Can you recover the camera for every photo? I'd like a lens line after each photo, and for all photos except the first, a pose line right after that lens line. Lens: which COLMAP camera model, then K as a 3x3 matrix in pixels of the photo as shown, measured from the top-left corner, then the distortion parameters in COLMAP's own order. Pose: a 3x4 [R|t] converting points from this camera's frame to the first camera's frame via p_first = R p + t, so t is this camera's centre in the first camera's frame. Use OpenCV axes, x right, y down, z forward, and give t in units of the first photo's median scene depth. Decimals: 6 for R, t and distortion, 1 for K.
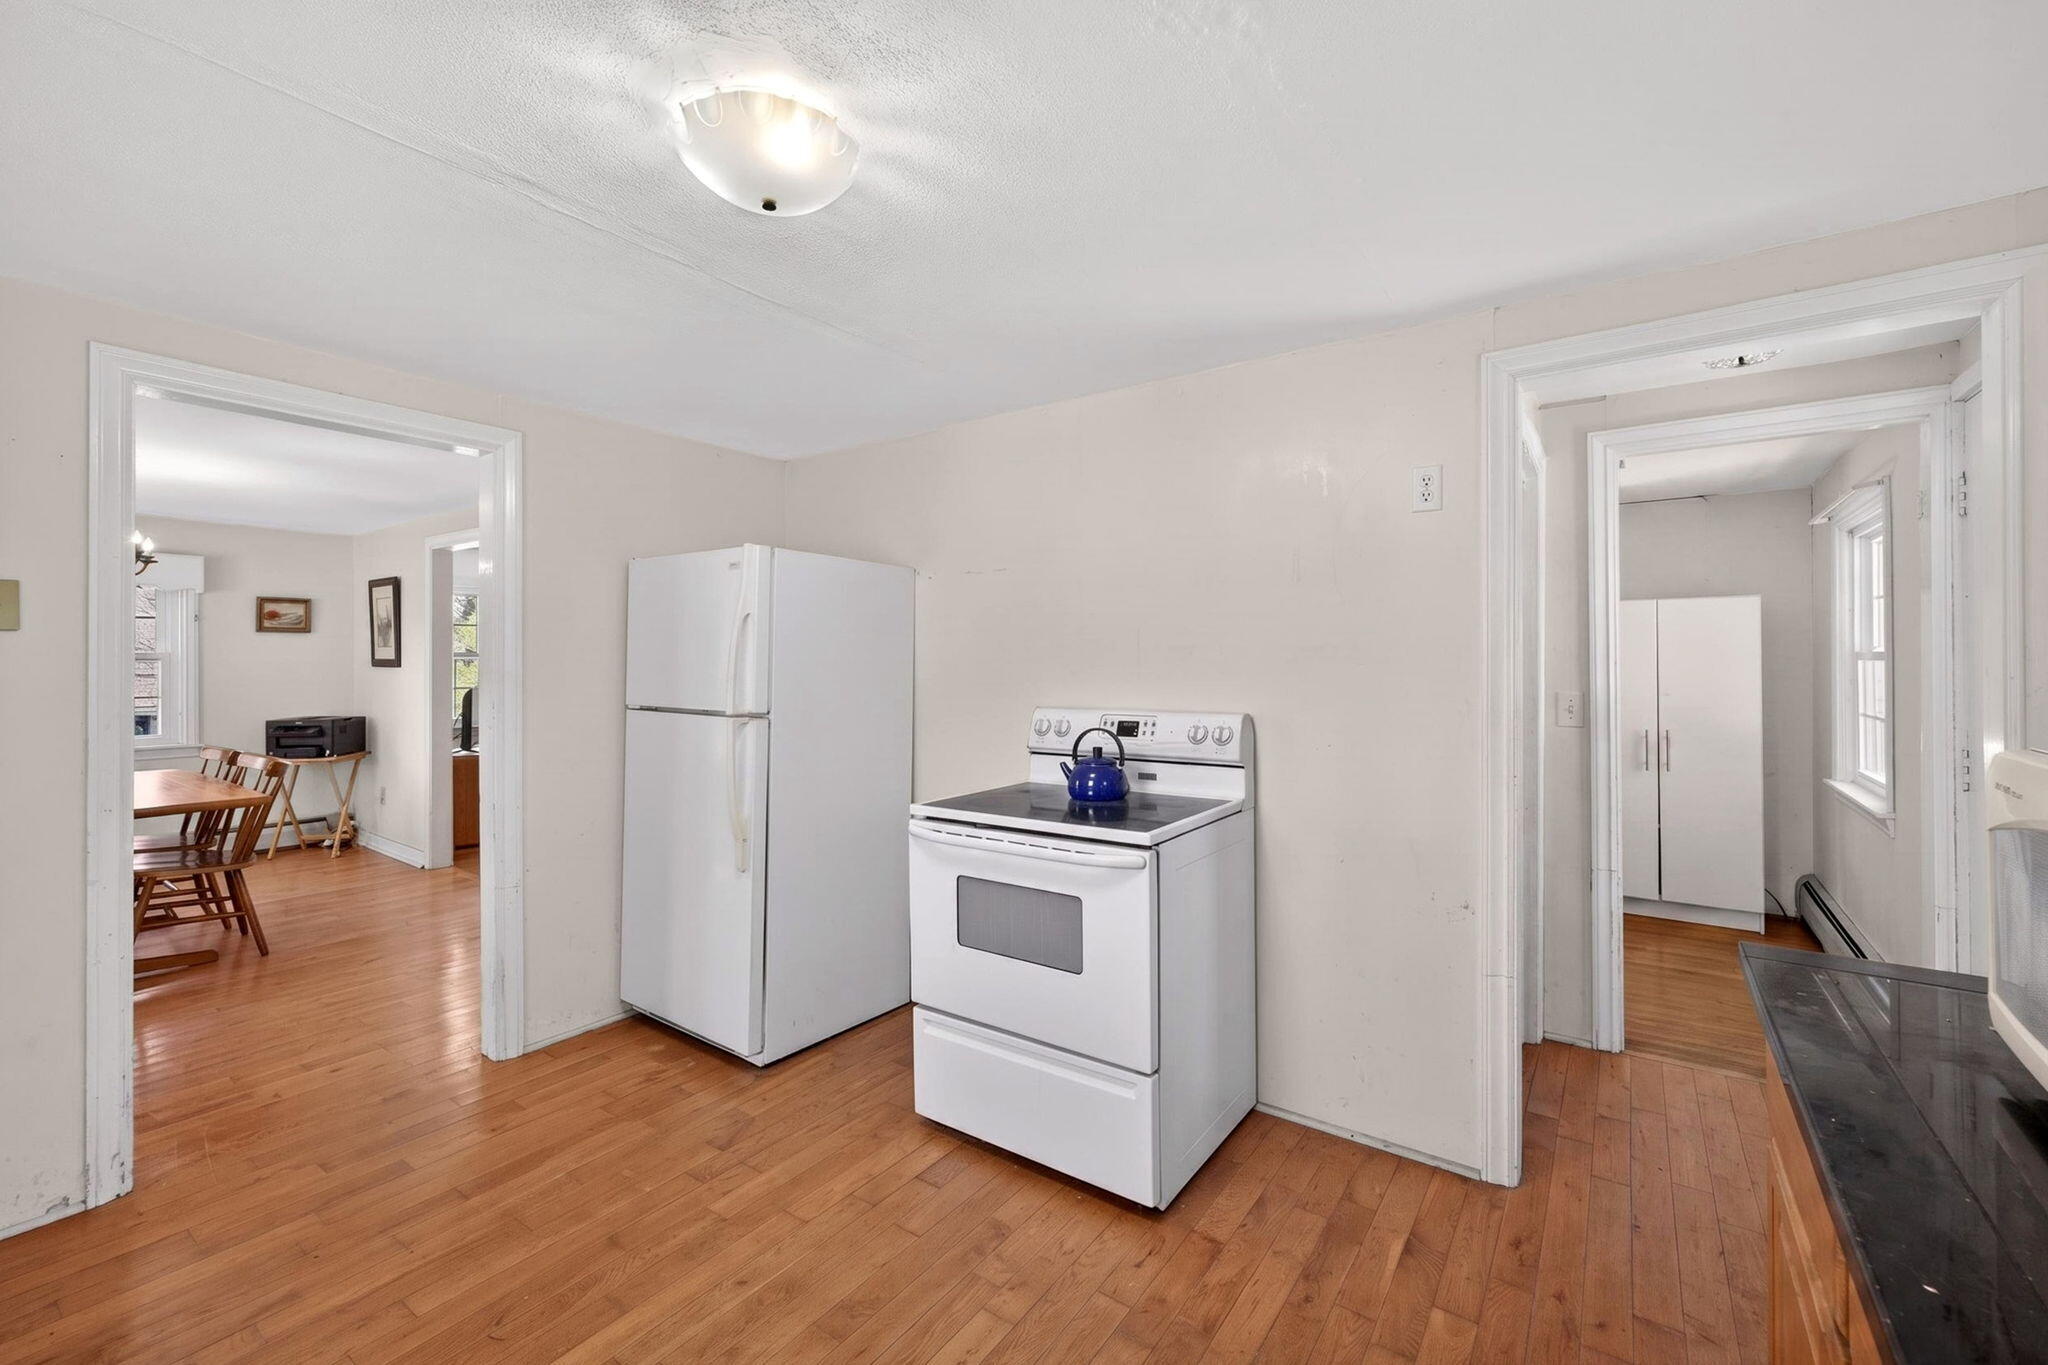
lens RADIAL K [[850.4, 0, 1029.2], [0, 850.4, 659.7], [0, 0, 1]] dist [-0.000847, 0.000779]
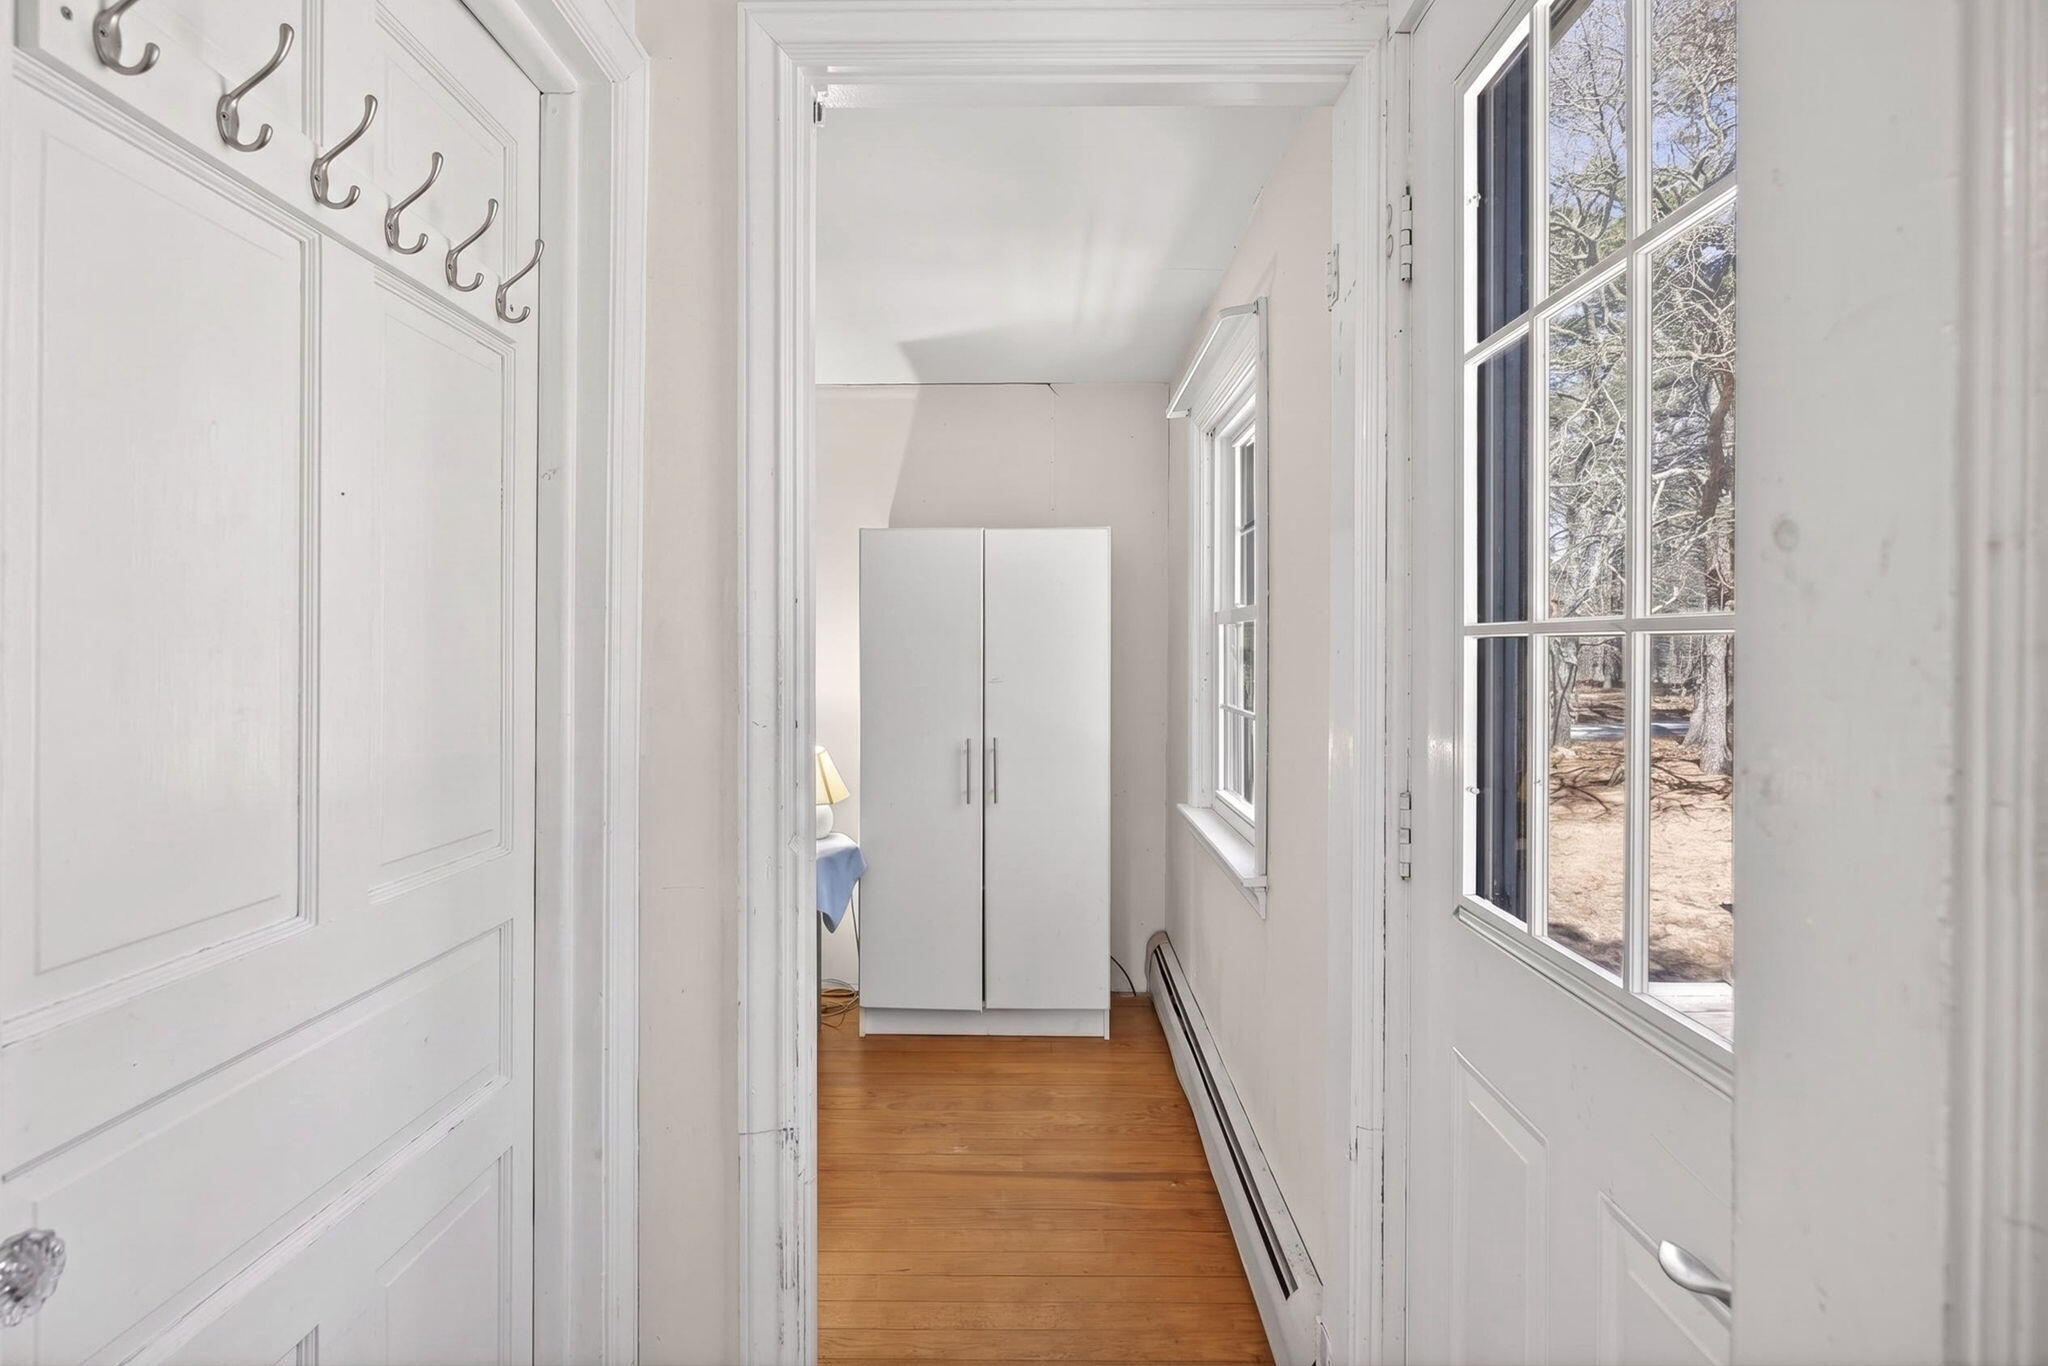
lens RADIAL K [[1071.0, 0, 1026.0], [0, 1071.0, 646.7], [0, 0, 1]] dist [0.000142, 0.000154]
pose [[0.816560, 0.013599, 0.577100, 0.356601], [-0.010290, 0.999907, -0.009002, 0.025371], [-0.577168, 0.001412, 0.816624, 0.388469]]
